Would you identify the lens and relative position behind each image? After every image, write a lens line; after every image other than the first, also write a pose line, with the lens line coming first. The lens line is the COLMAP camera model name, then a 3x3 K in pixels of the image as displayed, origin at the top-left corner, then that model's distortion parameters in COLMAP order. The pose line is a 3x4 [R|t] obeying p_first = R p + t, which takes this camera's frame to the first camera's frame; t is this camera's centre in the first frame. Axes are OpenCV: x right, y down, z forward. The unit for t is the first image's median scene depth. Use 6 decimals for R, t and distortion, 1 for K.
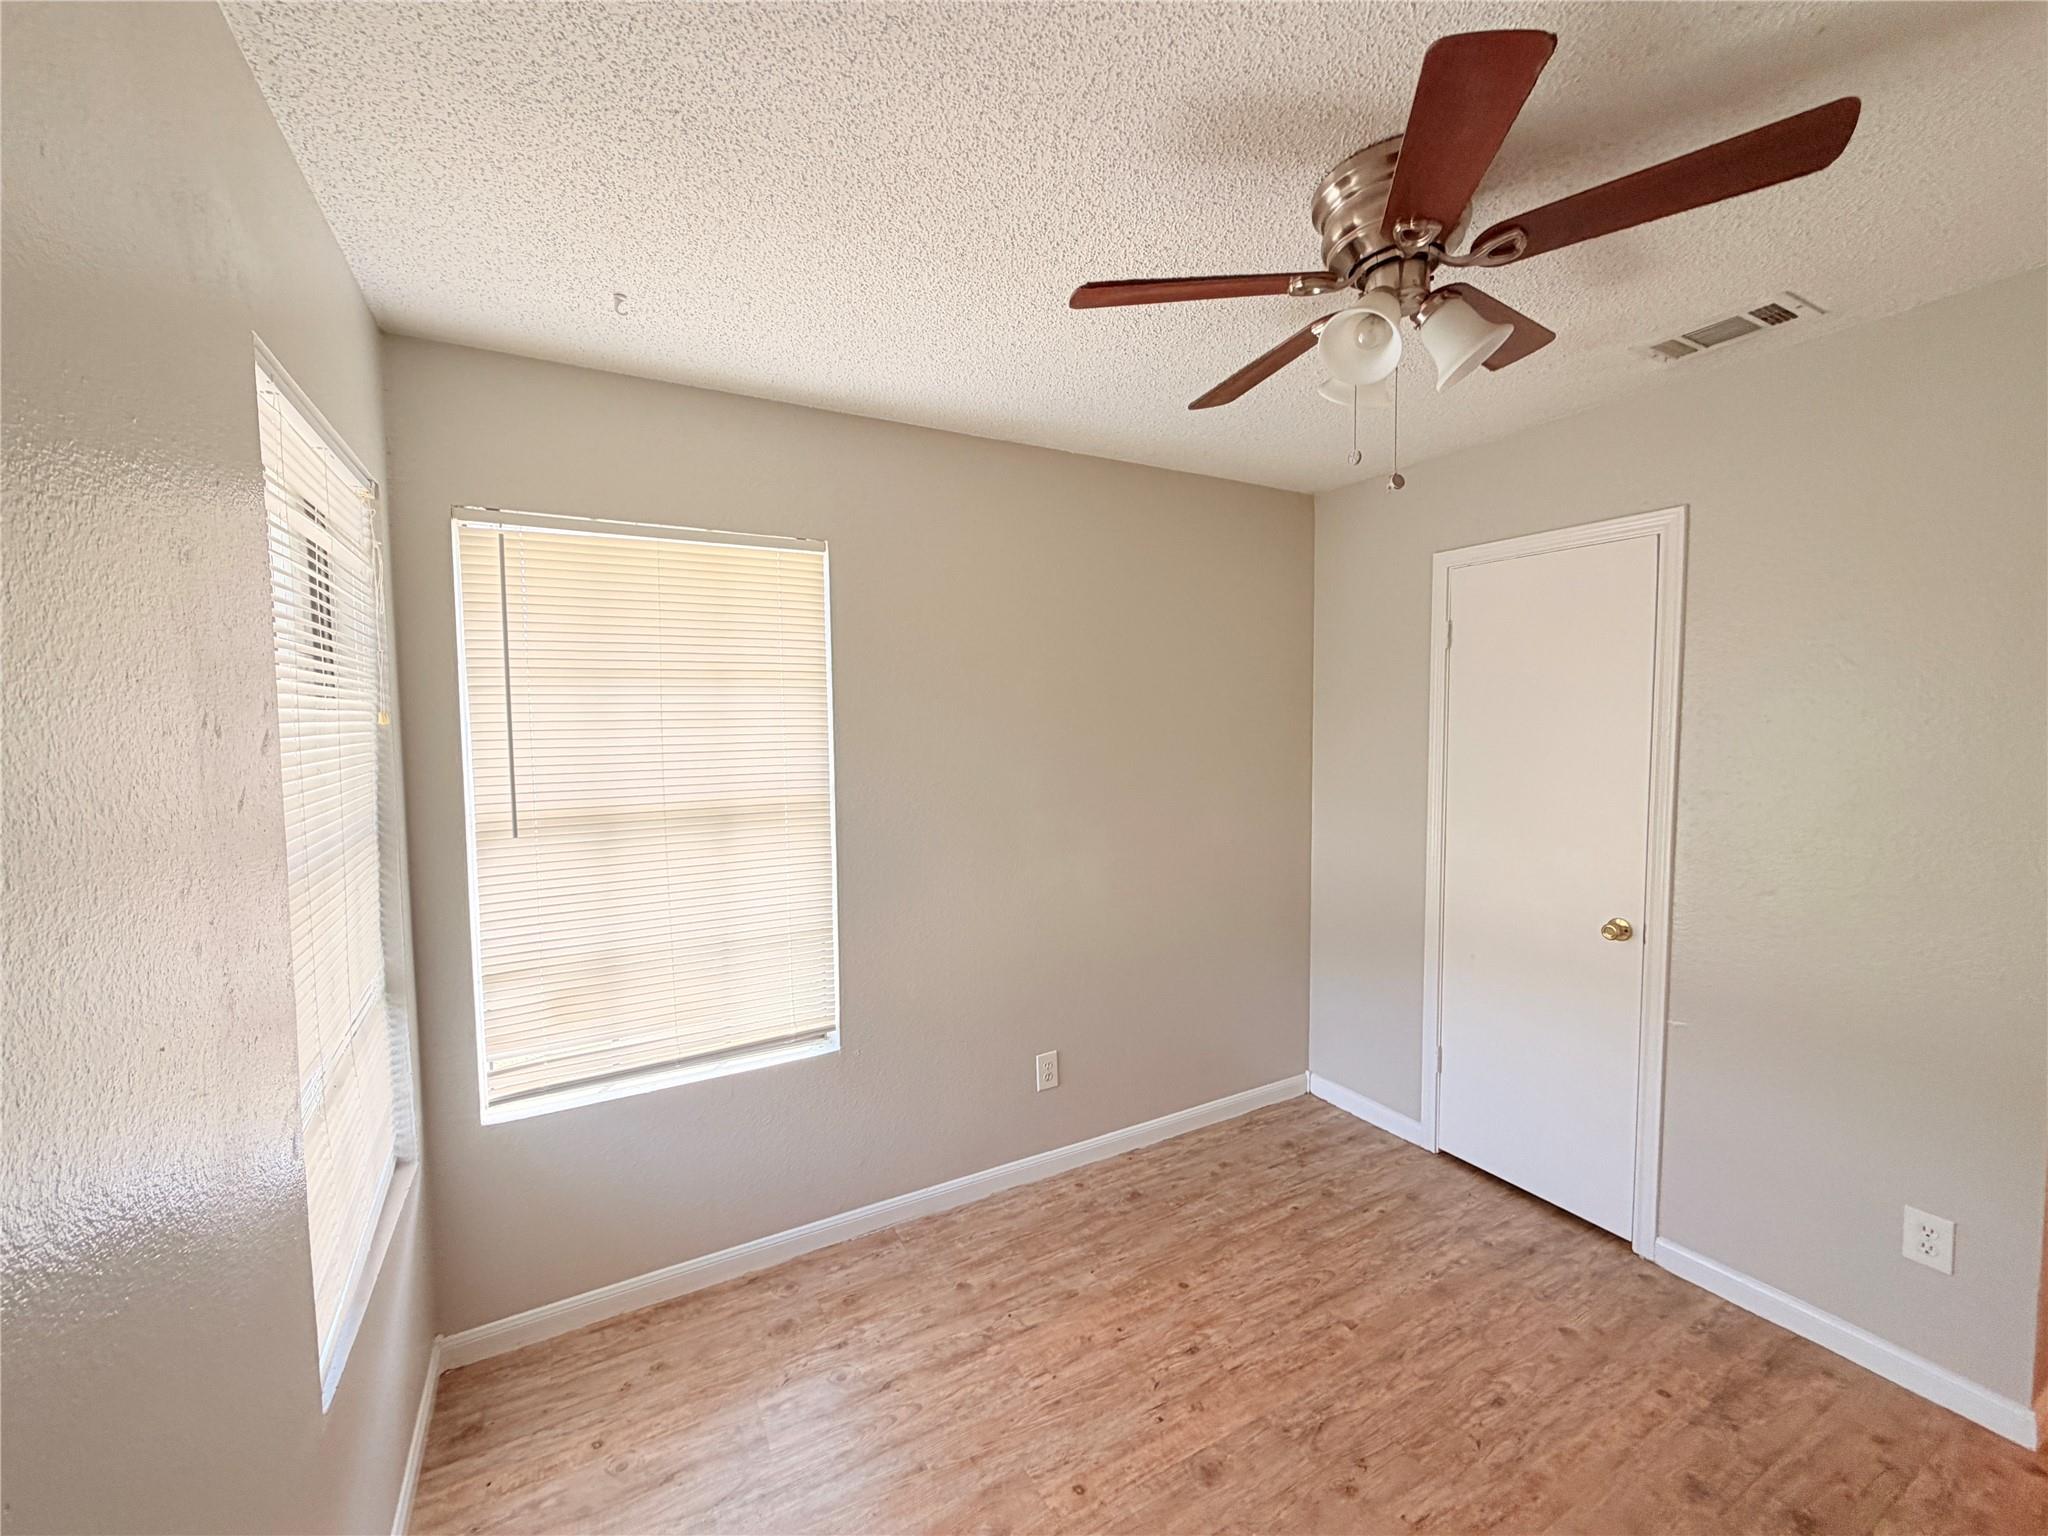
lens RADIAL K [[818.0, 0, 1023.3], [0, 818.0, 769.6], [0, 0, 1]] dist [-0.001349, 0.000550]
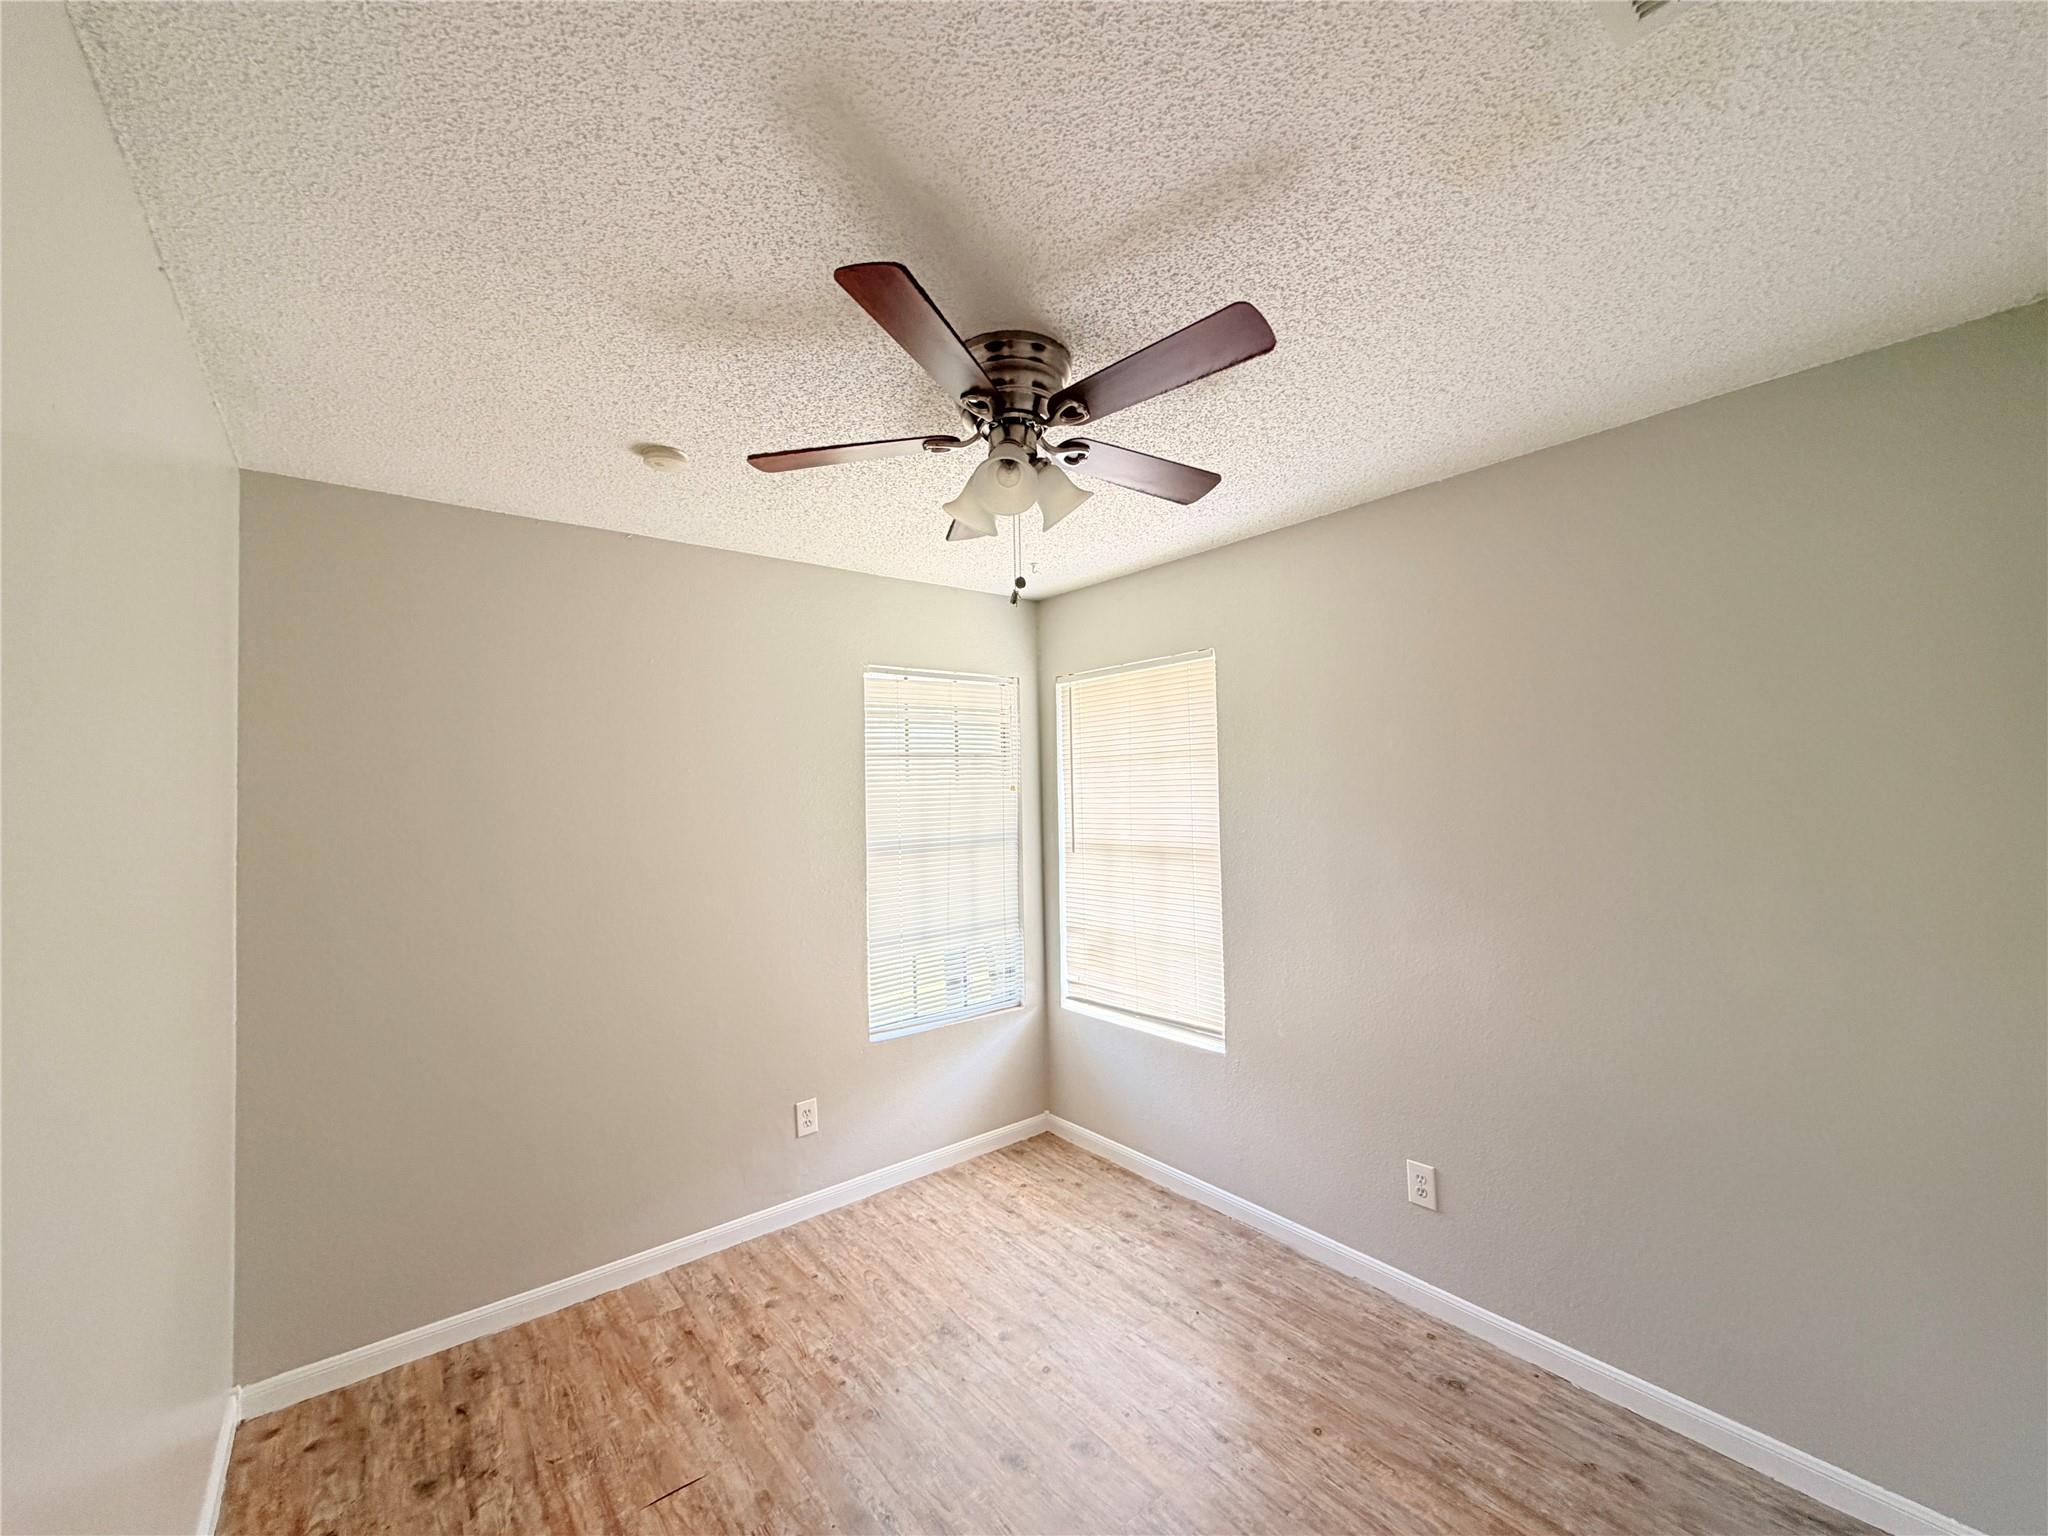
lens RADIAL K [[818.0, 0, 1022.0], [0, 818.0, 774.6], [0, 0, 1]] dist [-0.001349, 0.000550]
pose [[0.172692, -0.012590, -0.984895, 1.000366], [-0.043042, 0.998867, -0.020315, -0.040787], [0.984035, 0.045900, 0.171954, 0.498336]]
